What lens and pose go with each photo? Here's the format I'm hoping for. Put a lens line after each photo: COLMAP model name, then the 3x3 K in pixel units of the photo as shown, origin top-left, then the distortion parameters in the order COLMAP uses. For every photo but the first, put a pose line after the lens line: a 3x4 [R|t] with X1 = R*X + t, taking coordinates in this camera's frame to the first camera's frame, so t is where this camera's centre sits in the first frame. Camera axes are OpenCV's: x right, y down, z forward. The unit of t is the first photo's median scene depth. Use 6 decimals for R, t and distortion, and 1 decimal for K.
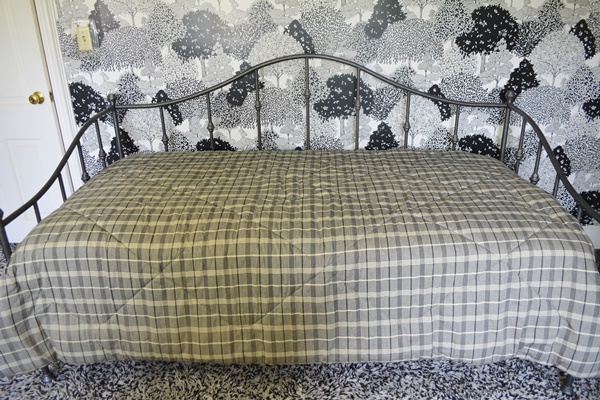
lens RADIAL K [[470.3, 0, 300.0], [0, 470.3, 200.0], [0, 0, 1]] dist [-0.078625, 0.008293]
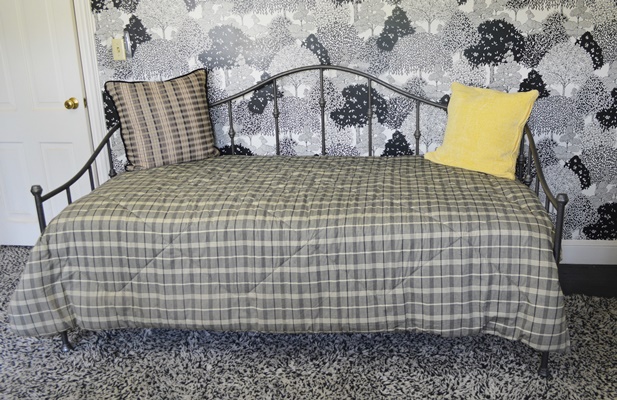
lens RADIAL K [[591.8, 0, 343.5], [0, 591.8, 199.9], [0, 0, 1]] dist [-0.066227, -0.008983]
pose [[0.998058, 0.019330, -0.059213, 0.188888], [-0.024953, 0.995092, -0.095752, 0.153186], [0.057071, 0.097043, 0.993643, -0.388827]]
